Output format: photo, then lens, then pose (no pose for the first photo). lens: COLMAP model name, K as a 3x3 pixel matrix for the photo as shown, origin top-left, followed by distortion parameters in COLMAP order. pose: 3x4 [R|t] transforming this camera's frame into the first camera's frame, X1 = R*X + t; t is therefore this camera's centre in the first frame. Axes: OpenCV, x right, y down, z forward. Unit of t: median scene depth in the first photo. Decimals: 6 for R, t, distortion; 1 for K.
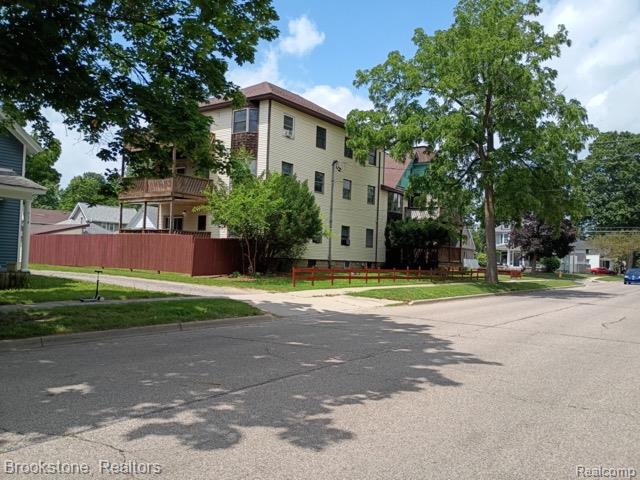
lens RADIAL K [[533.8, 0, 319.9], [0, 533.8, 238.5], [0, 0, 1]] dist [0.003354, -0.032656]
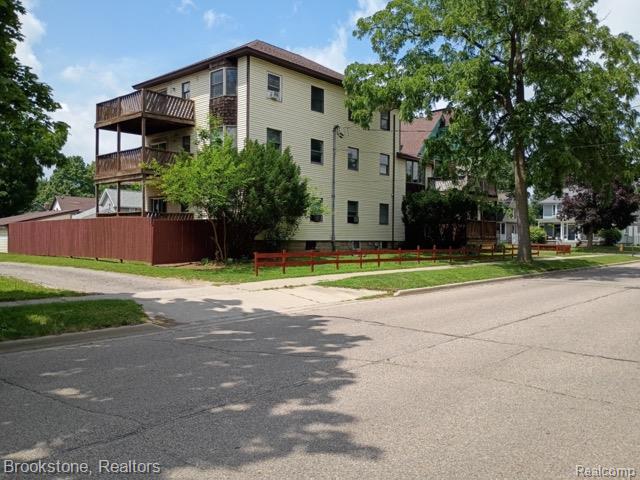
lens RADIAL K [[533.8, 0, 319.6], [0, 533.8, 241.3], [0, 0, 1]] dist [0.003354, -0.032656]
pose [[0.993921, -0.029515, -0.106068, 0.091271], [0.034074, 0.998560, 0.041435, 0.004767], [0.104693, -0.044798, 0.993495, 0.133498]]
